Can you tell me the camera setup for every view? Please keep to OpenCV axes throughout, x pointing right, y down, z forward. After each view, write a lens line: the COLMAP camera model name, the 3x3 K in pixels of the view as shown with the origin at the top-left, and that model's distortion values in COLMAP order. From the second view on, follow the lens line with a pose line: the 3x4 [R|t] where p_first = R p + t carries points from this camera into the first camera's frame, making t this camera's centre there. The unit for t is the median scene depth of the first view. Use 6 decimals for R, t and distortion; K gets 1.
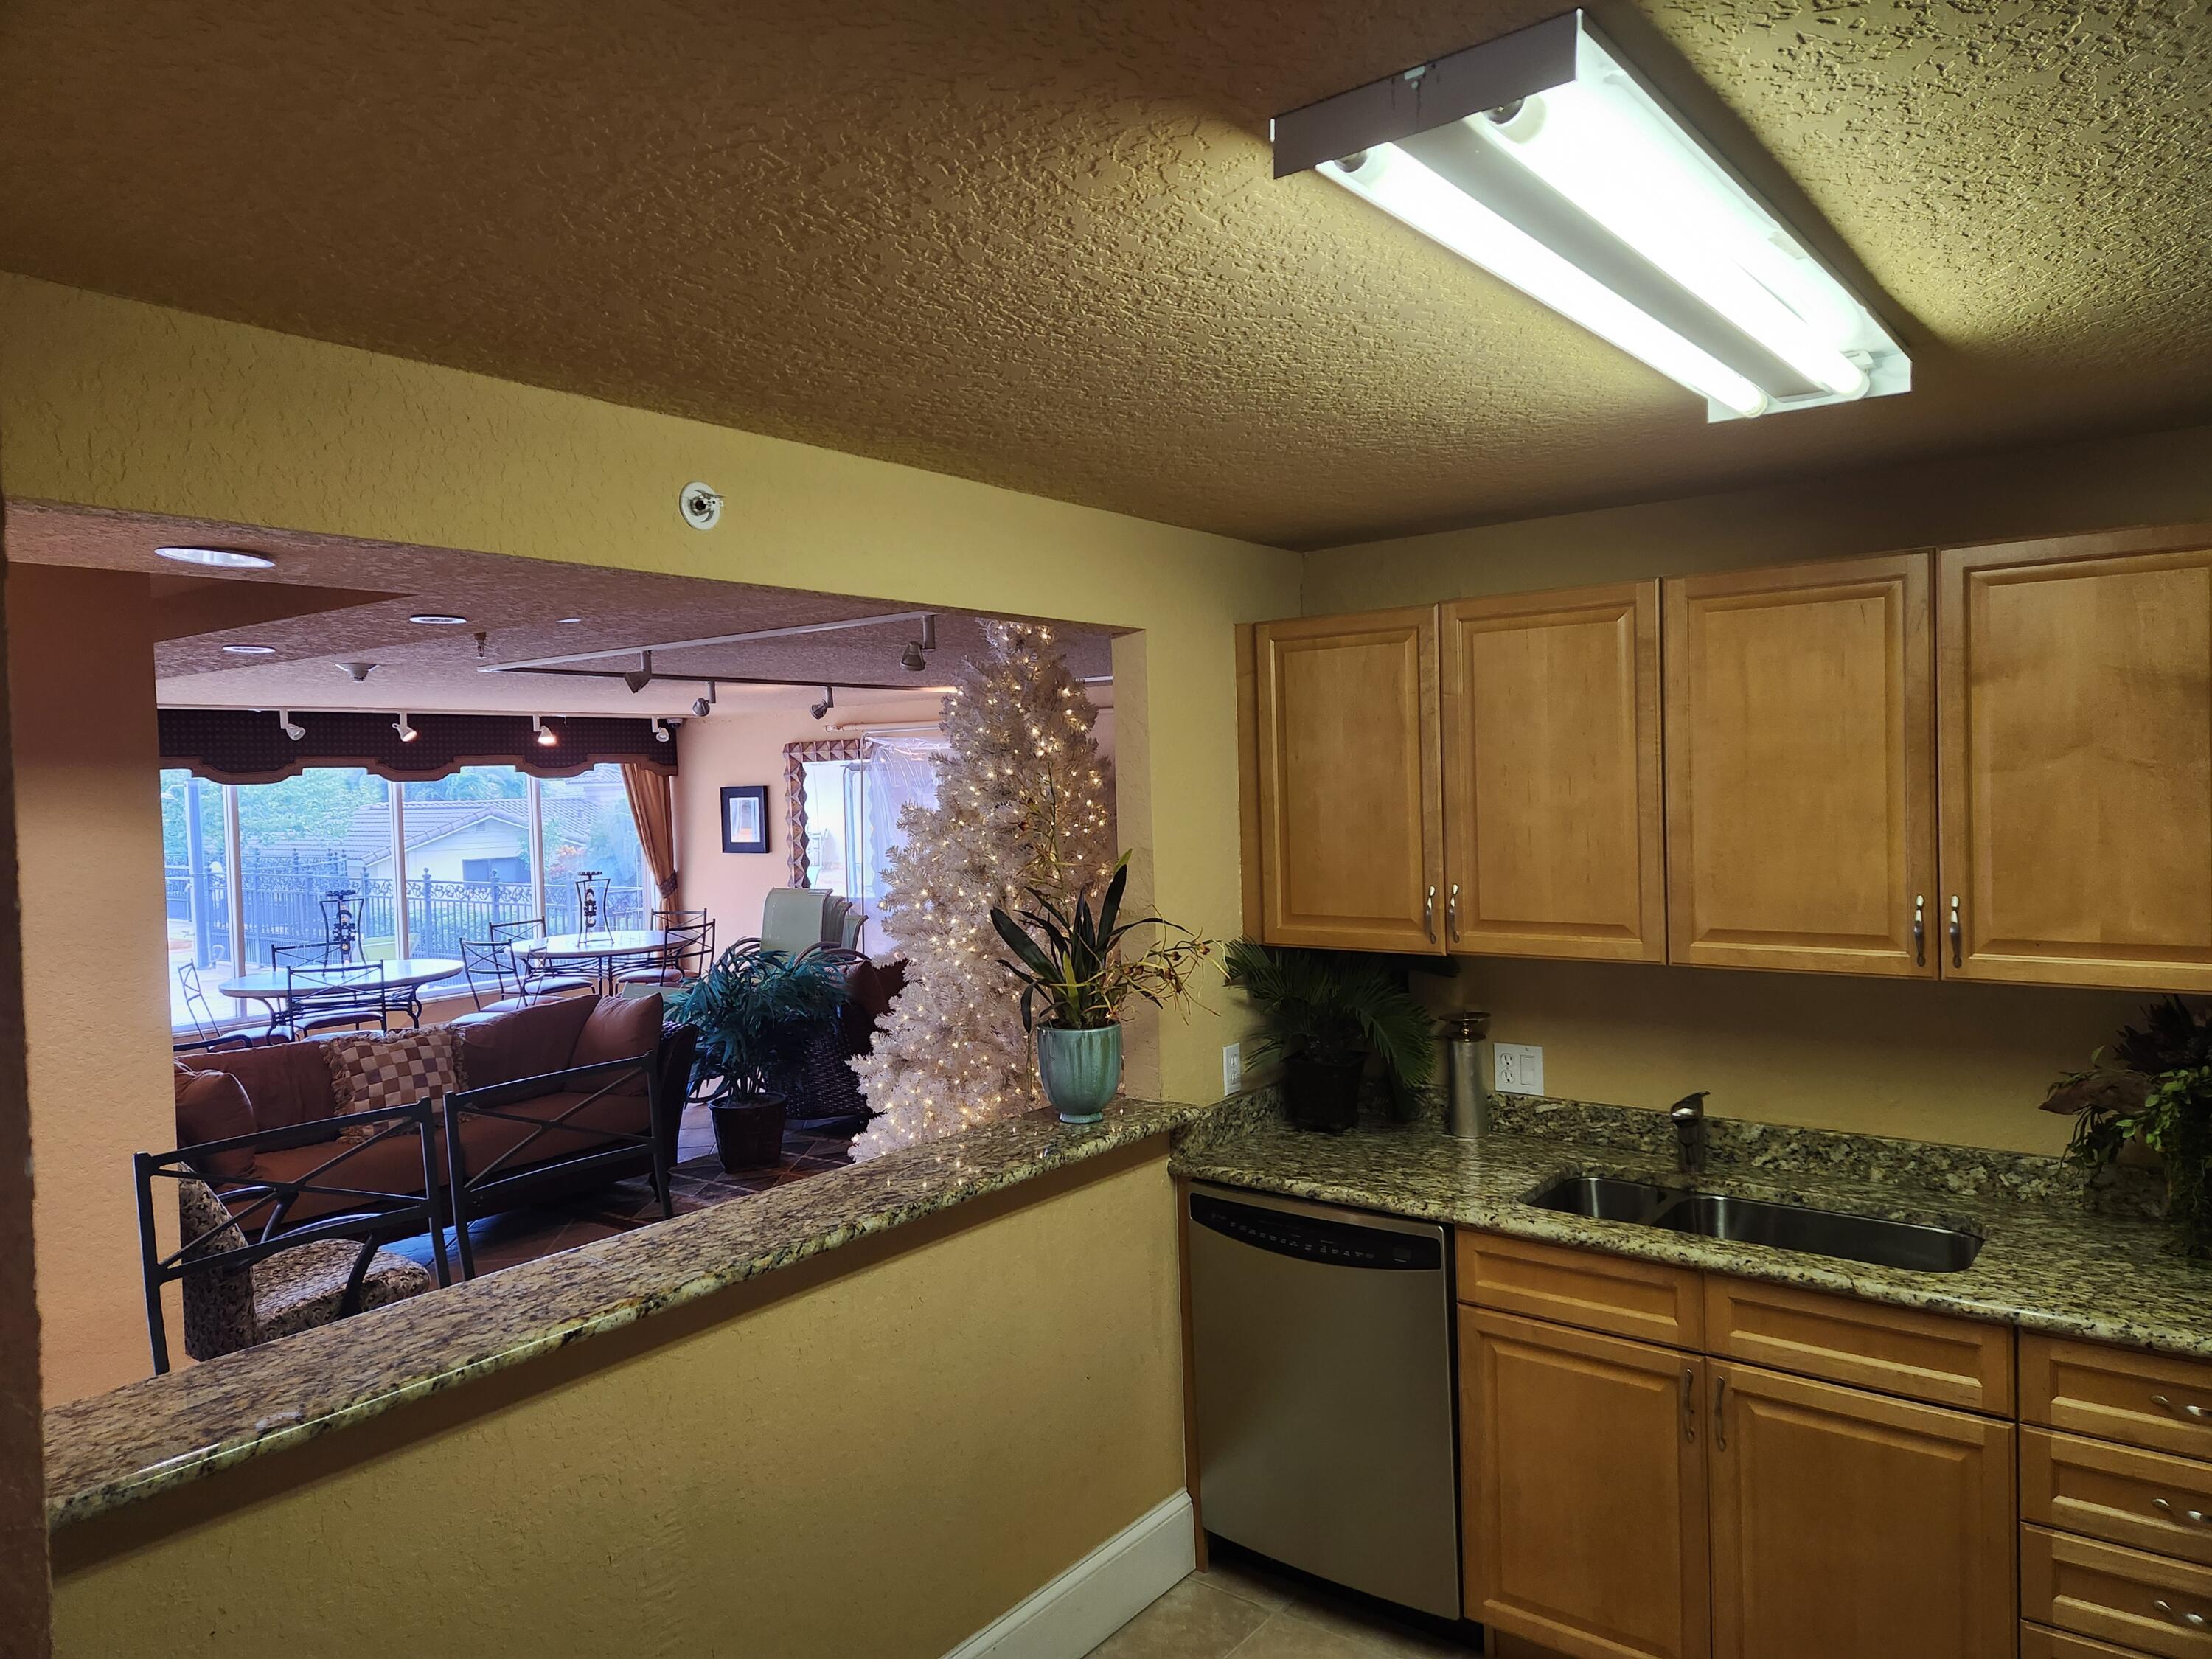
lens RADIAL K [[1485.0, 0, 1094.6], [0, 1485.0, 829.4], [0, 0, 1]] dist [0.085600, -0.079724]
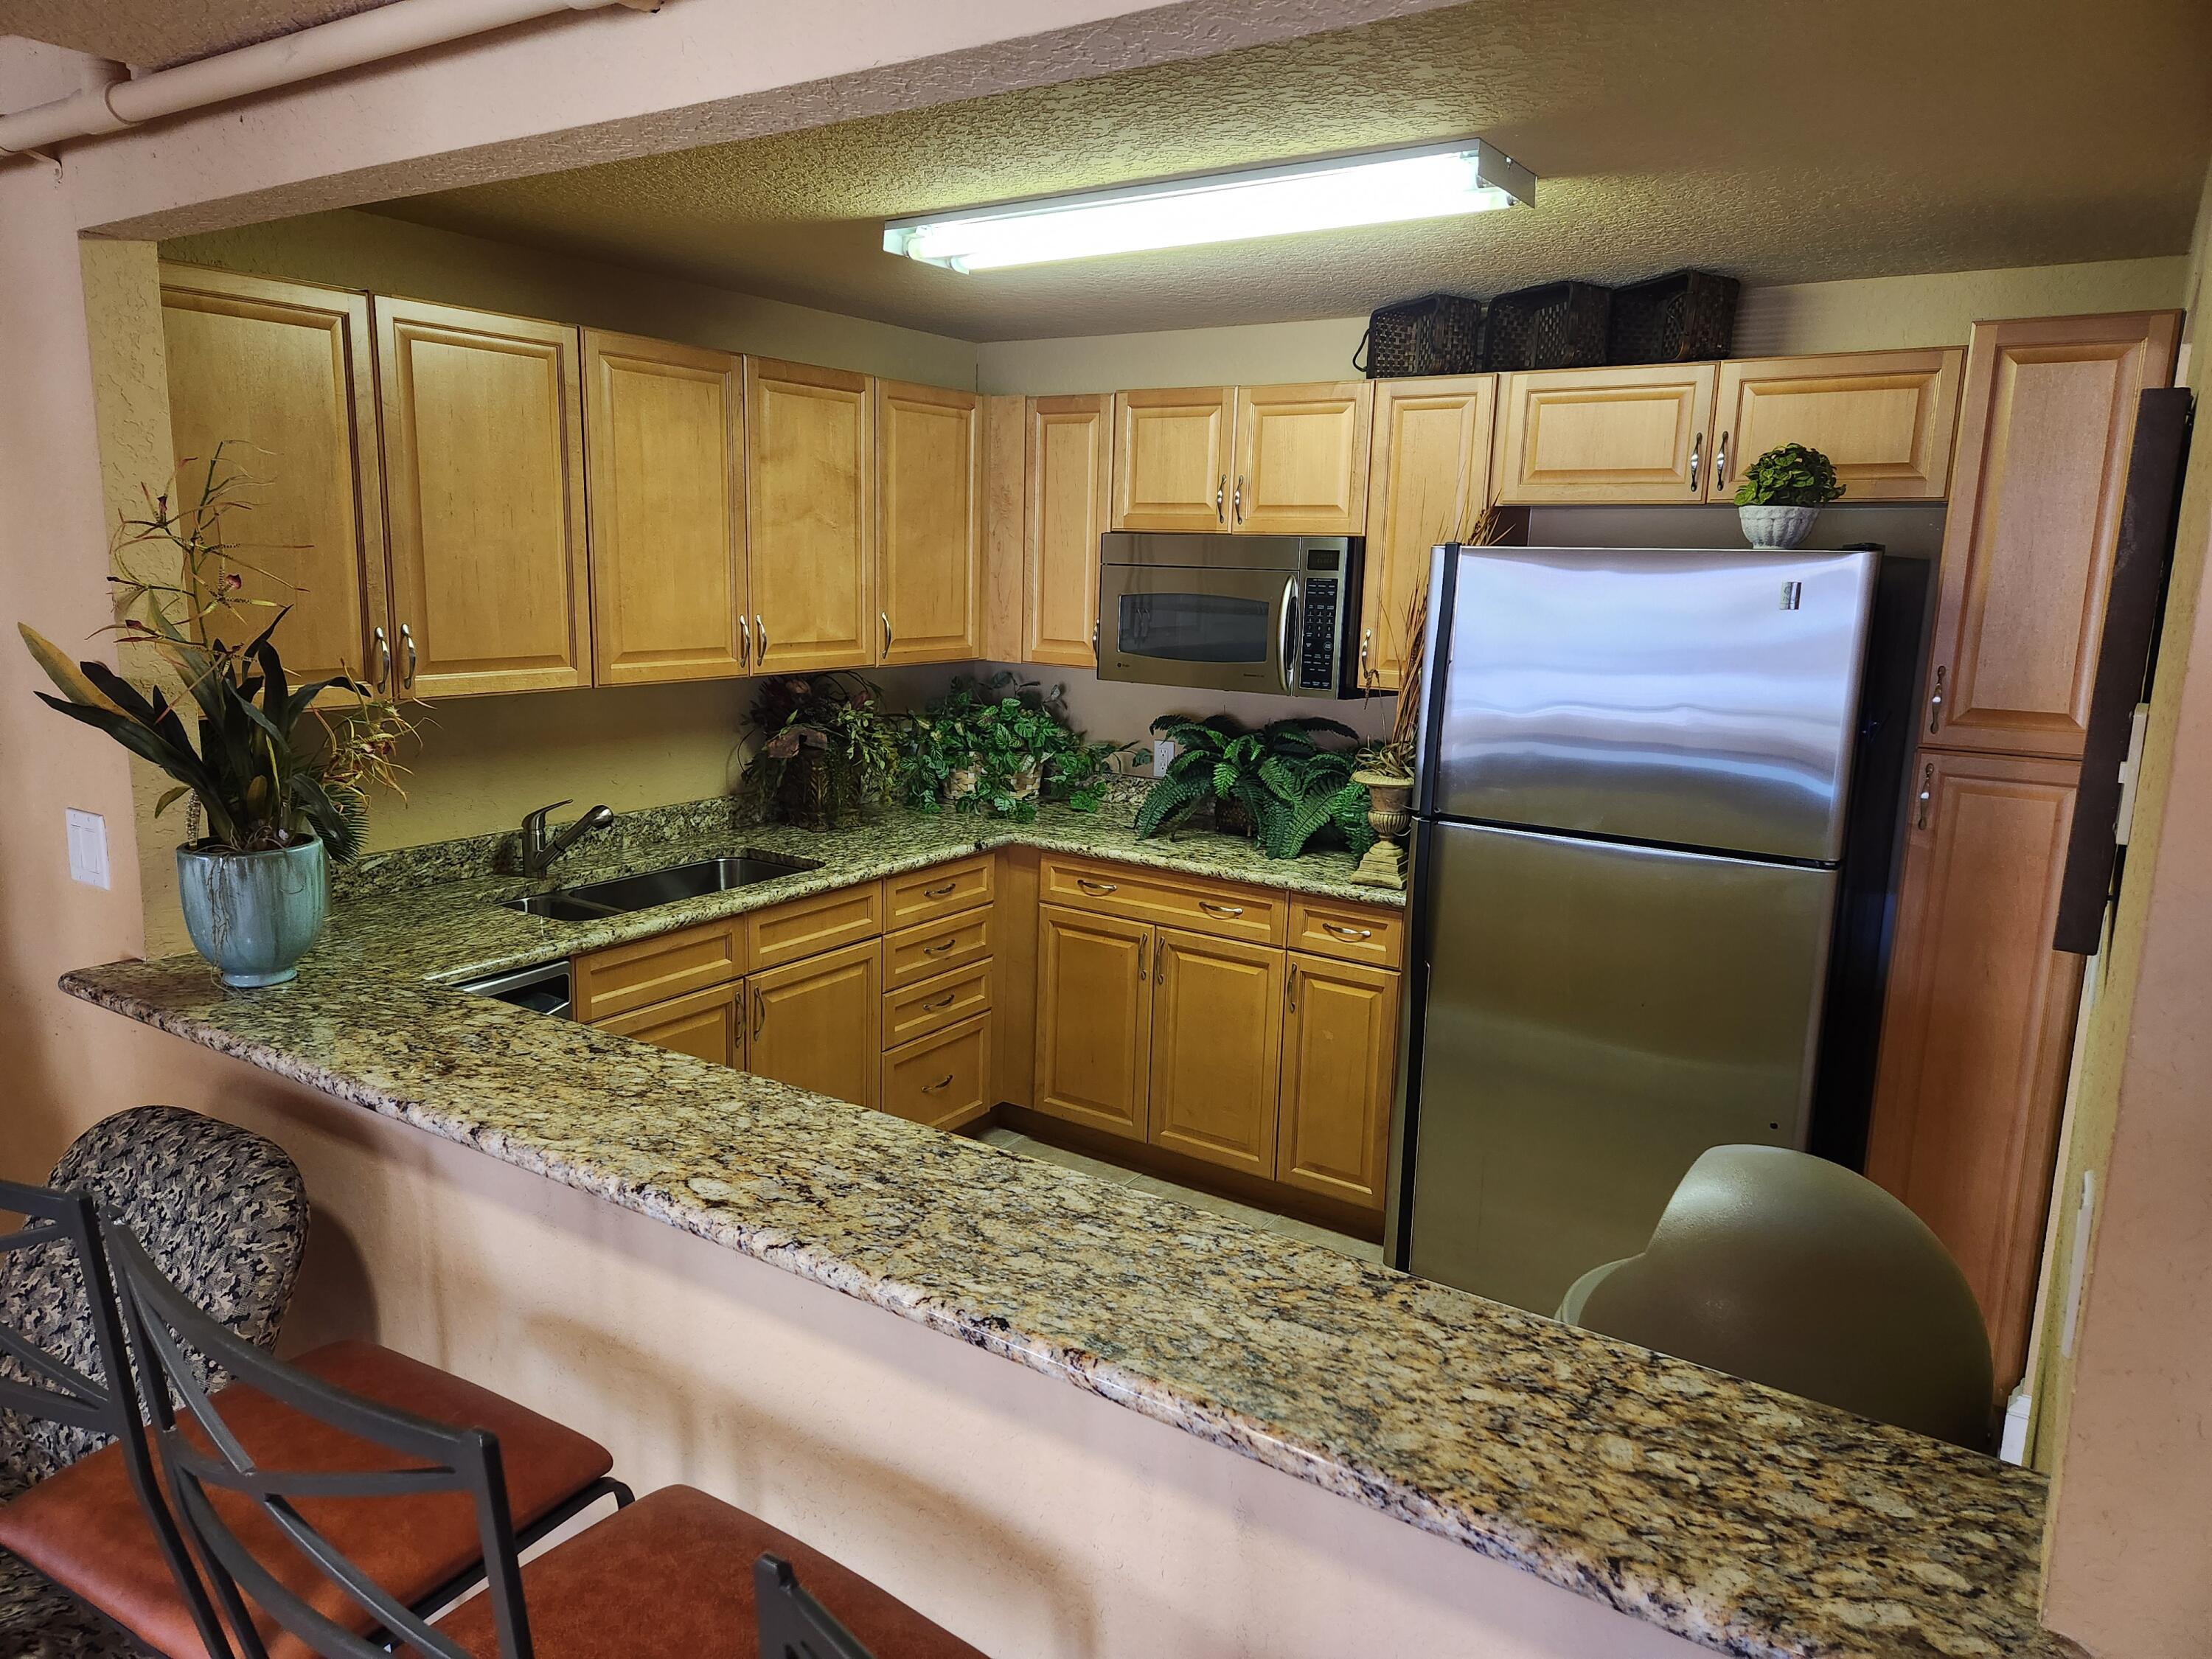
lens RADIAL K [[1485.0, 0, 1094.6], [0, 1485.0, 829.4], [0, 0, 1]] dist [0.085600, -0.079724]
pose [[-0.082133, -0.159065, 0.983846, -0.888272], [0.011247, 0.986970, 0.160509, 0.021414], [-0.996558, 0.024248, -0.079274, 0.822134]]
